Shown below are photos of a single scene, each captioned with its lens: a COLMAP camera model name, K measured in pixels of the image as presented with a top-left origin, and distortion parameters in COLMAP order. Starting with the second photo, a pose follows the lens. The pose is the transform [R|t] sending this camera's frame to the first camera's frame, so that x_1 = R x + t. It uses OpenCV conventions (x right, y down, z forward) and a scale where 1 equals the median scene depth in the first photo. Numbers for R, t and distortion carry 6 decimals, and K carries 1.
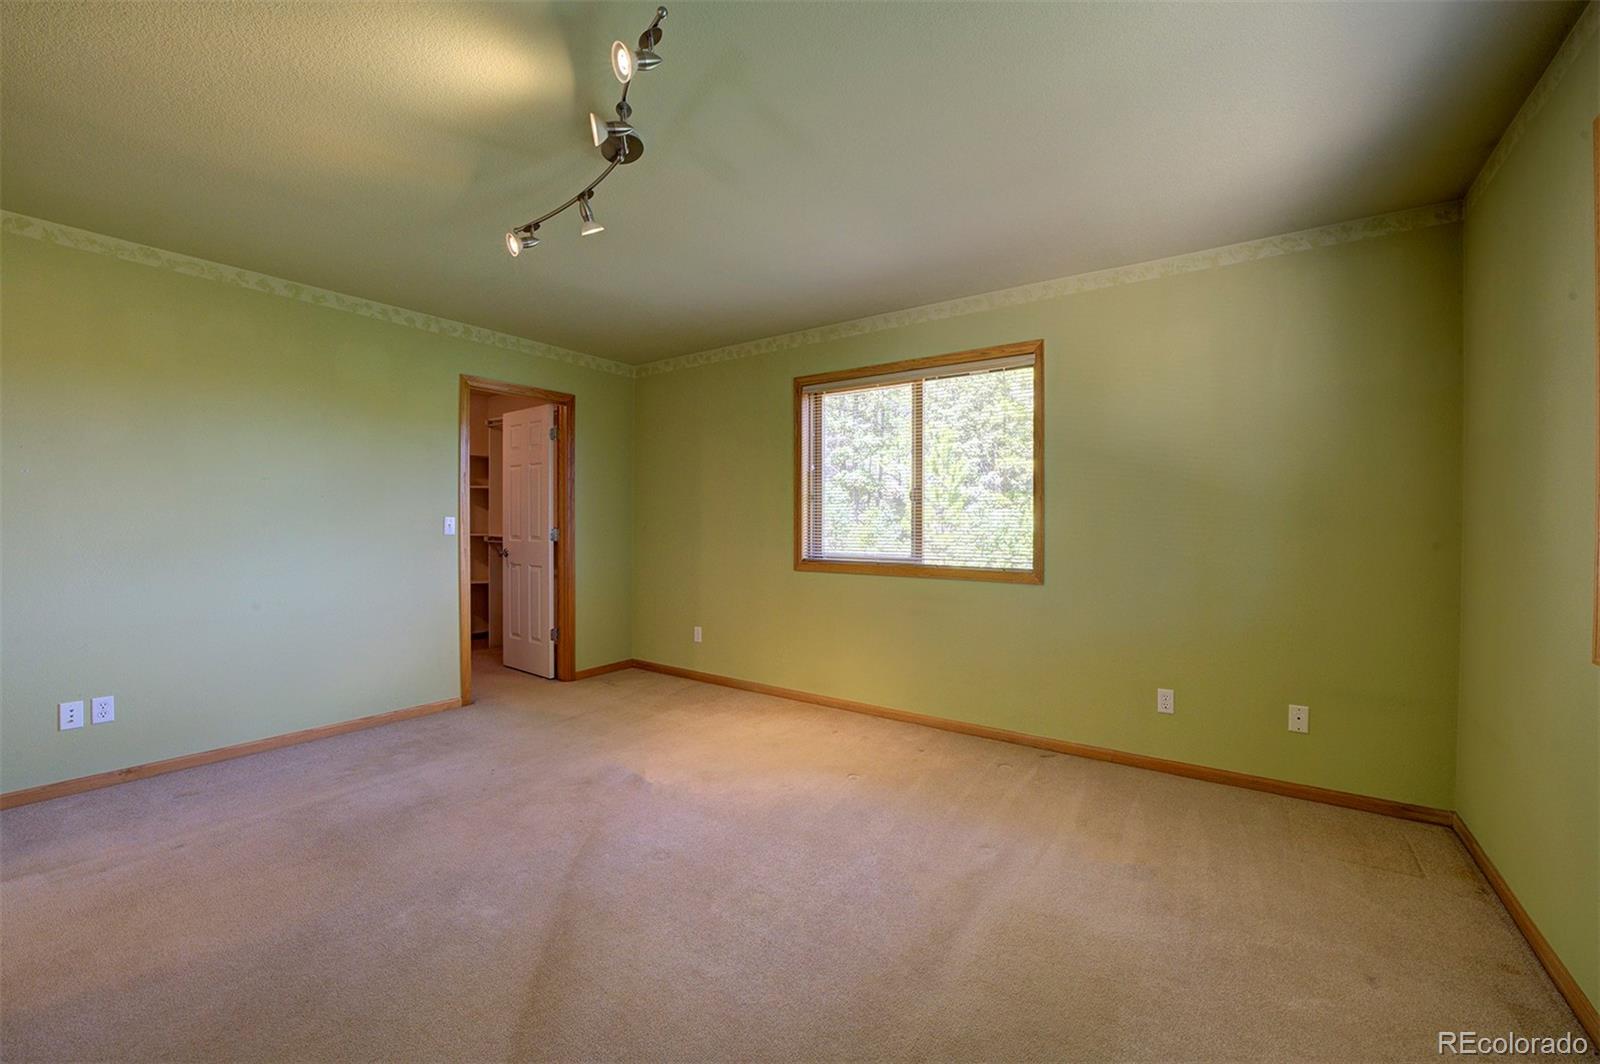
lens RADIAL K [[644.8, 0, 800.0], [0, 644.8, 532.0], [0, 0, 1]] dist [-0.012005, -0.000154]
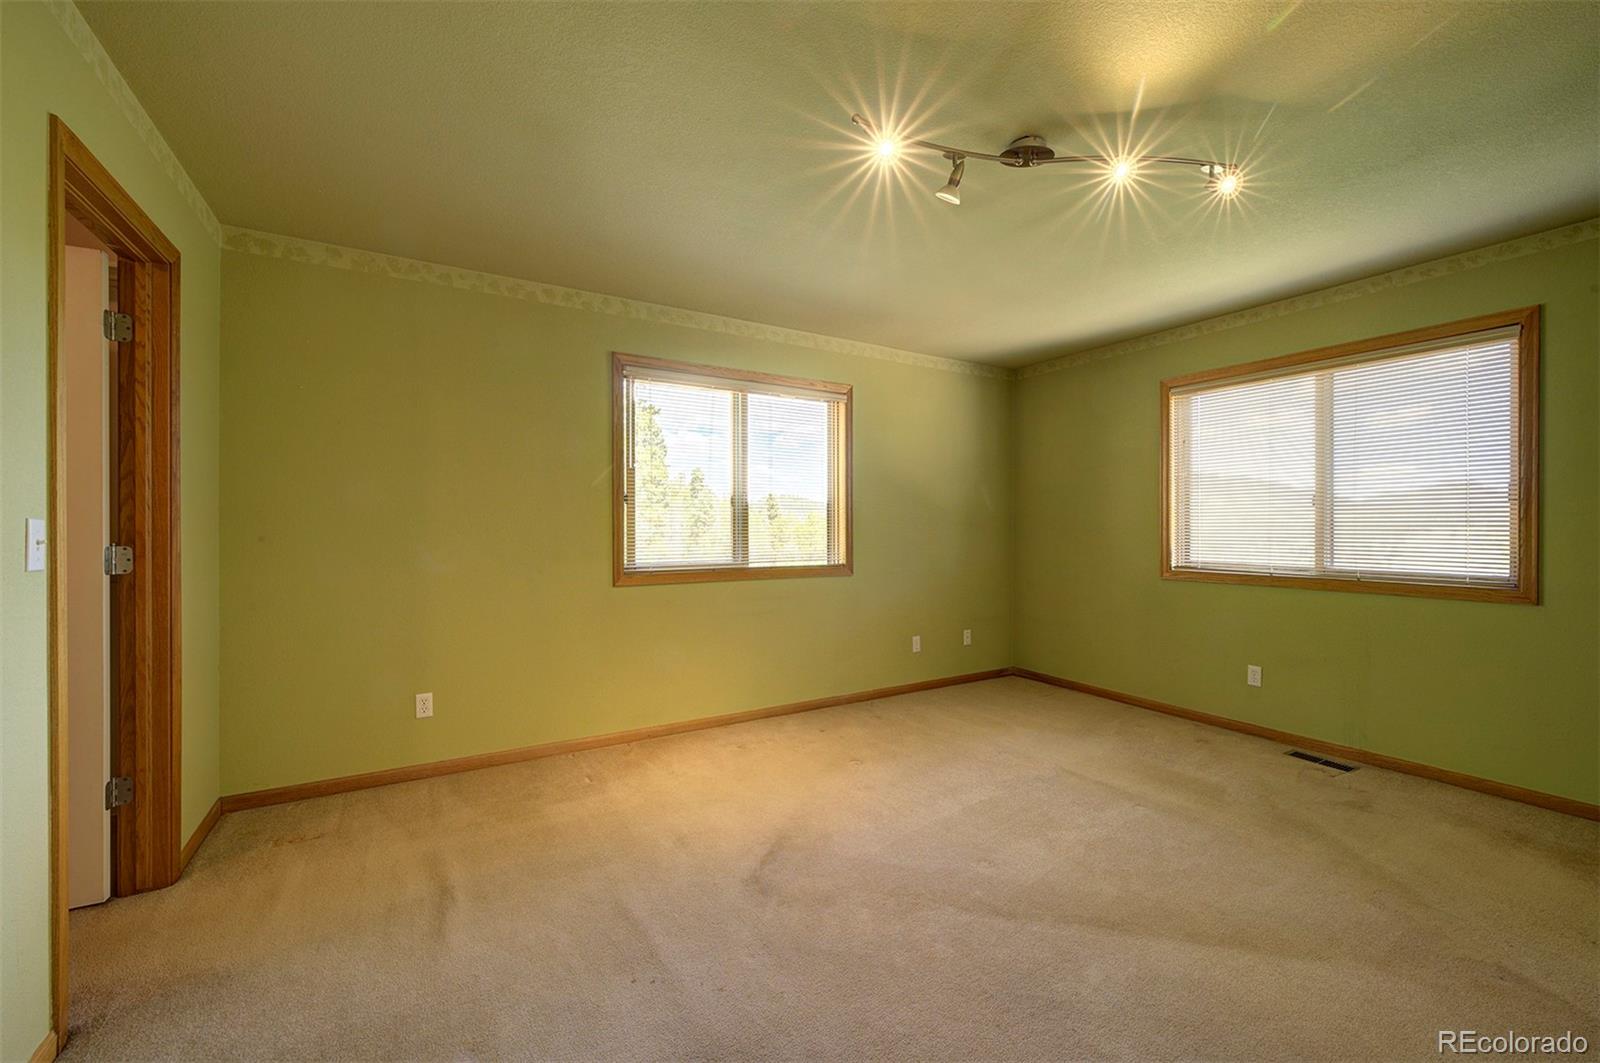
lens RADIAL K [[627.3, 0, 800.0], [0, 627.3, 531.5], [0, 0, 1]] dist [0.000526, 0.000058]
pose [[0.407558, -0.009347, 0.913131, -0.690278], [0.016235, 0.999864, 0.002988, -0.009371], [-0.913035, 0.013607, 0.407654, 0.494577]]
